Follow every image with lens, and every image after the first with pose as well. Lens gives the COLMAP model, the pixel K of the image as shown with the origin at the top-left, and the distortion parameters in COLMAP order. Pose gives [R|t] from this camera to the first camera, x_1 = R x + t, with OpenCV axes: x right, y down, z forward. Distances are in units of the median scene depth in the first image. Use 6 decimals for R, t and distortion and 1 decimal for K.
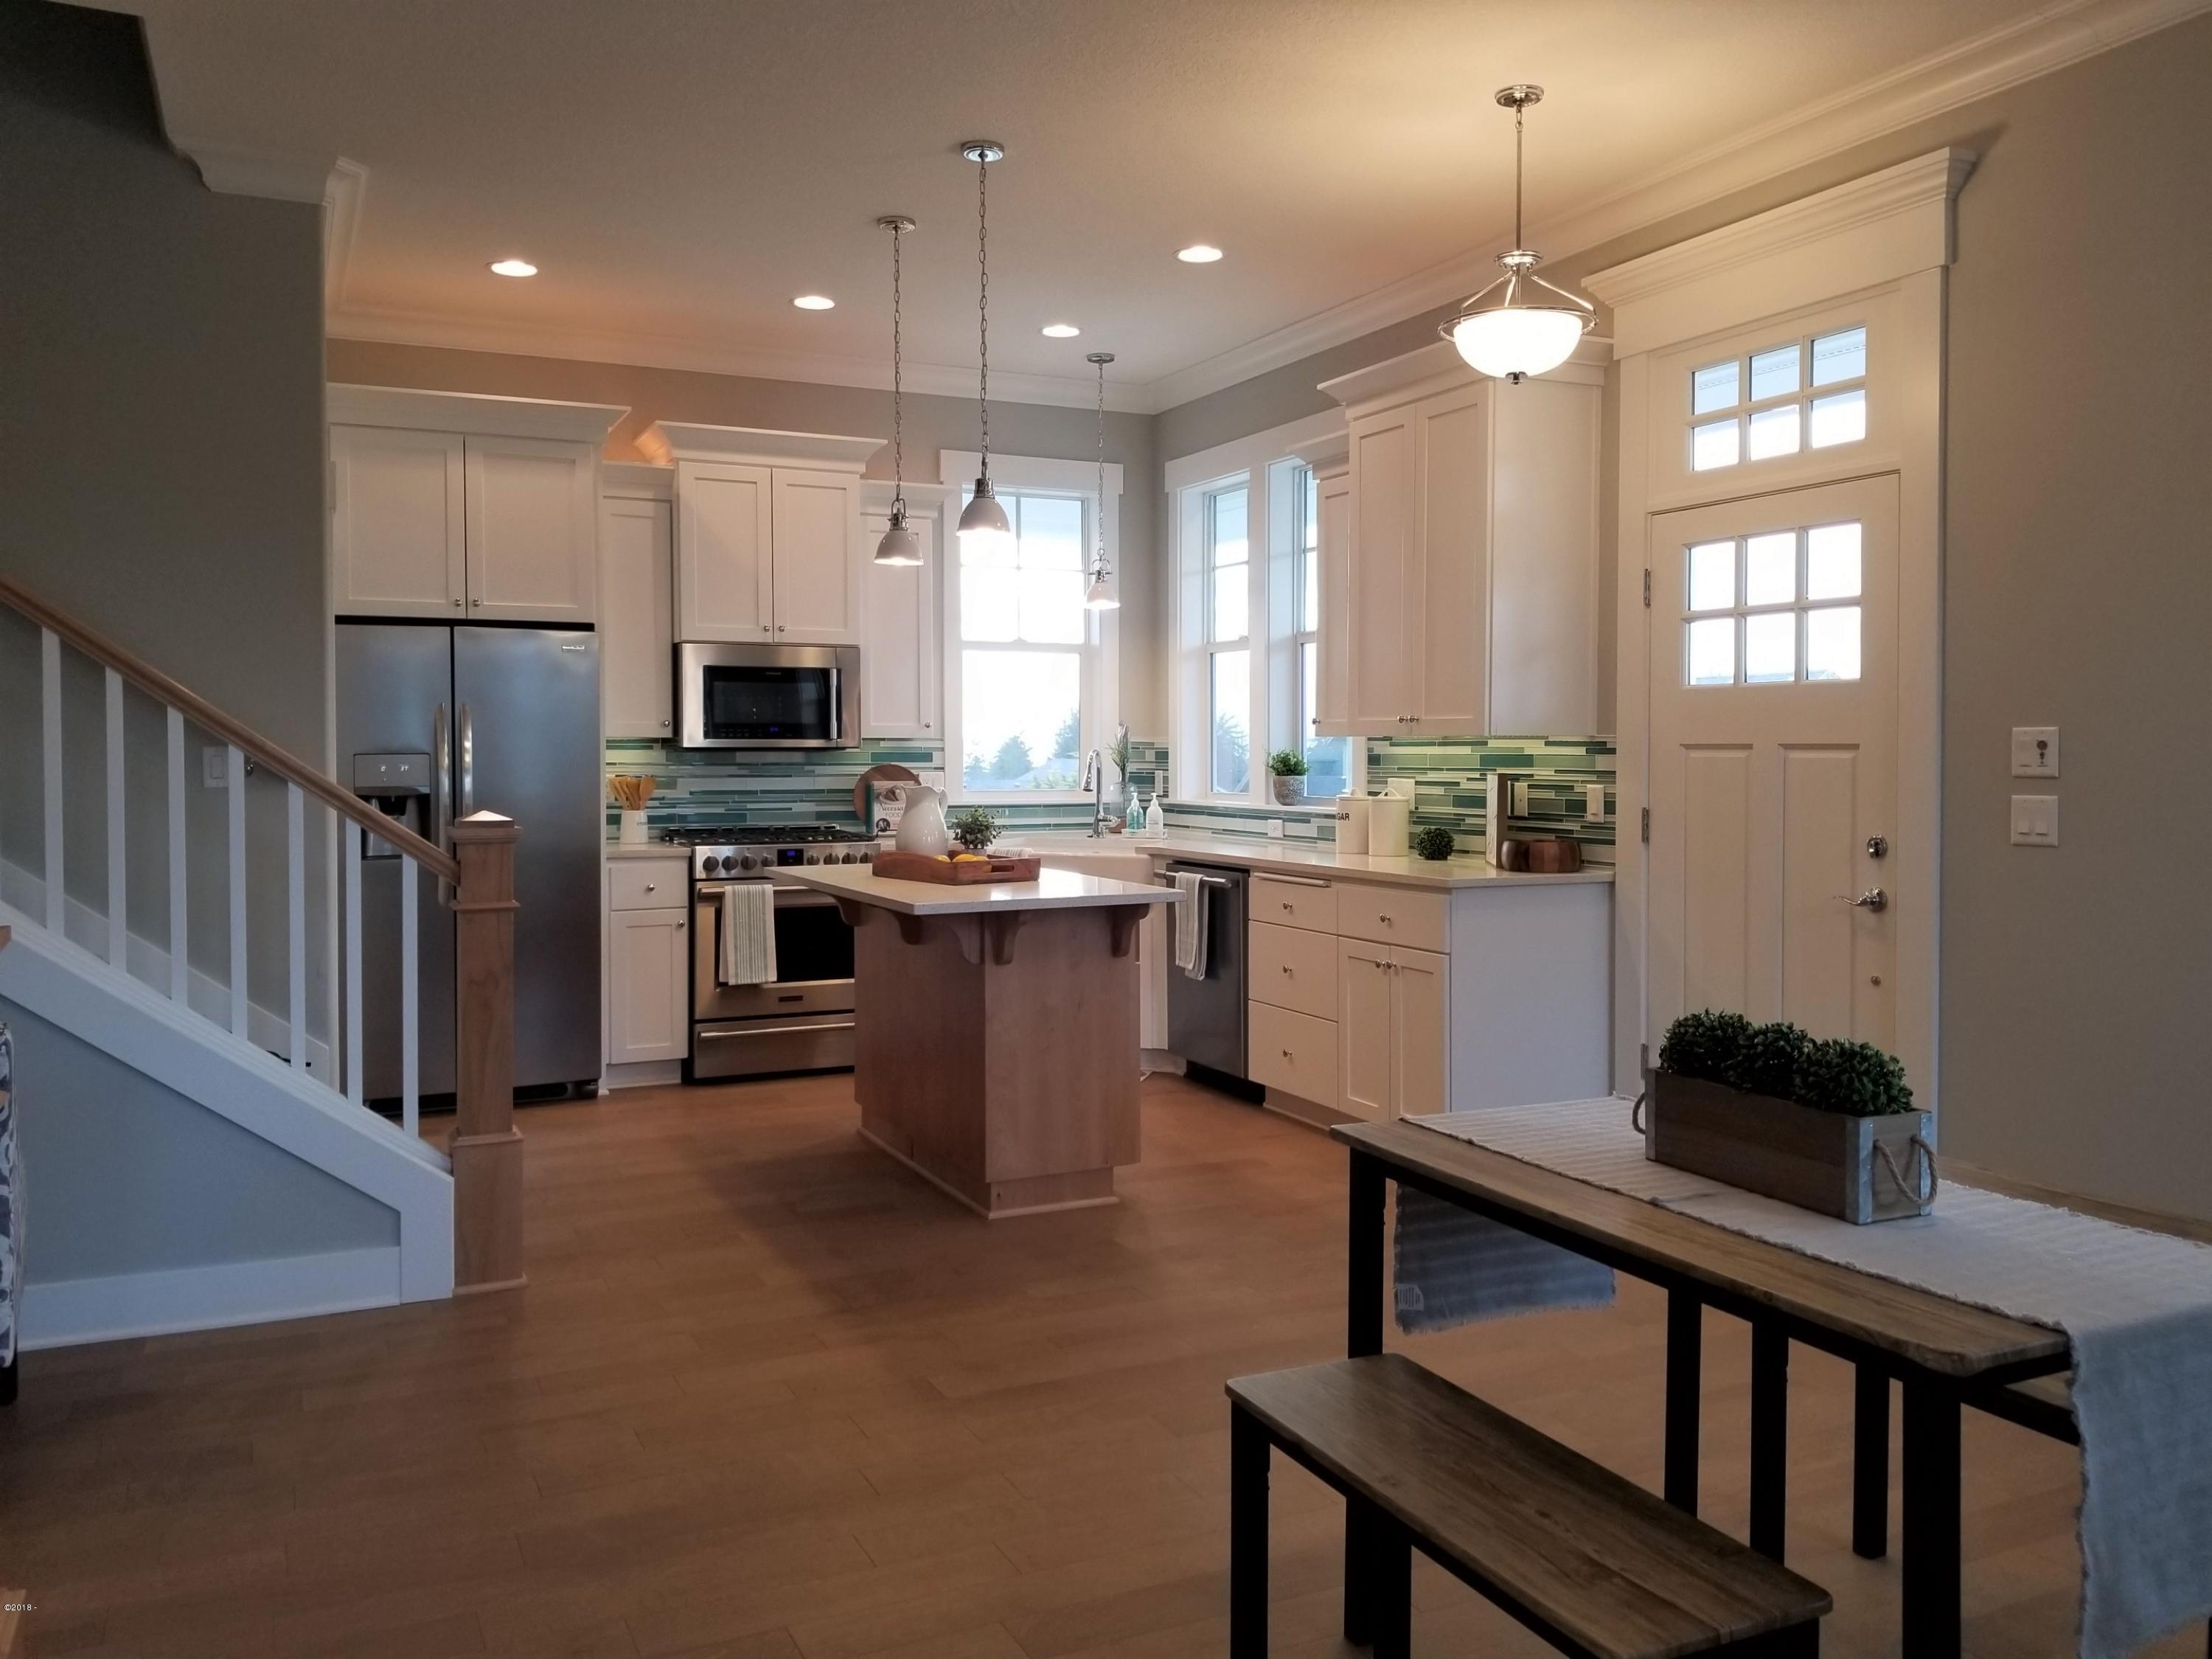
lens RADIAL K [[1704.6, 0, 1048.7], [0, 1704.6, 775.7], [0, 0, 1]] dist [0.080533, -0.139388]
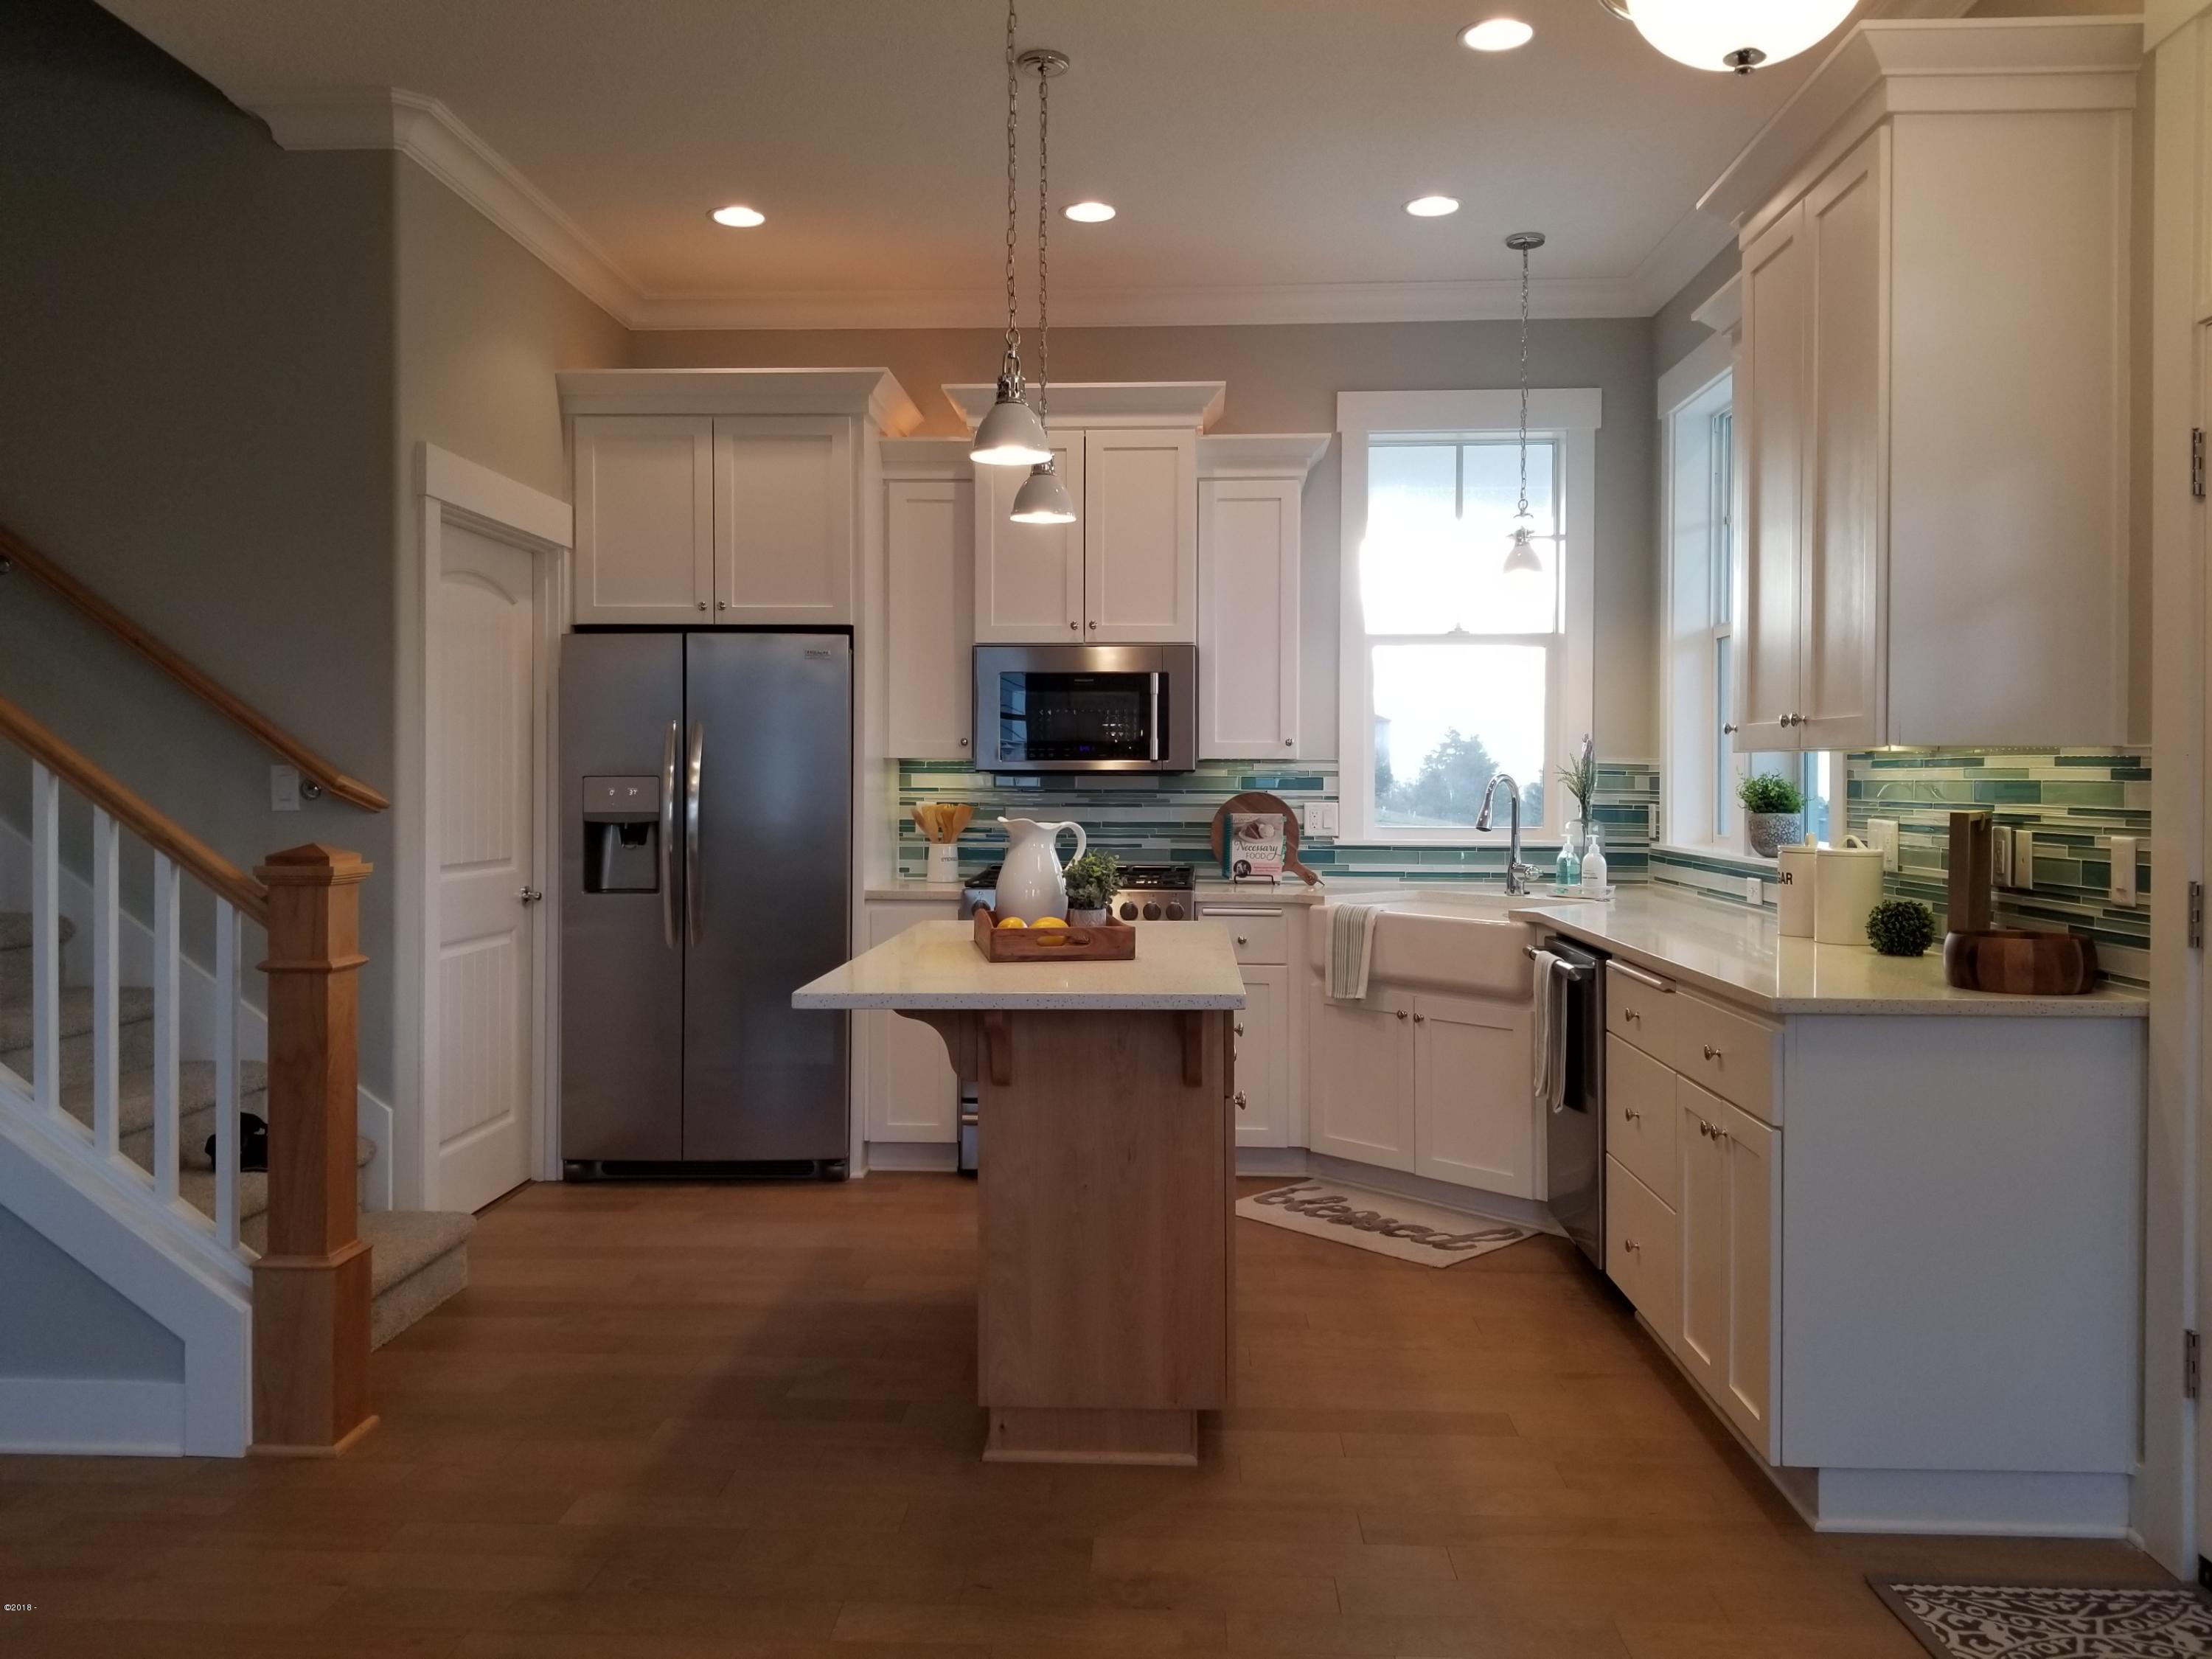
lens RADIAL K [[1704.6, 0, 1048.7], [0, 1704.6, 775.7], [0, 0, 1]] dist [0.080533, -0.139388]
pose [[0.886996, 0.002588, -0.461771, 0.220107], [-0.010698, 0.999831, -0.014946, -0.001664], [0.461654, 0.018196, 0.886873, 0.293471]]
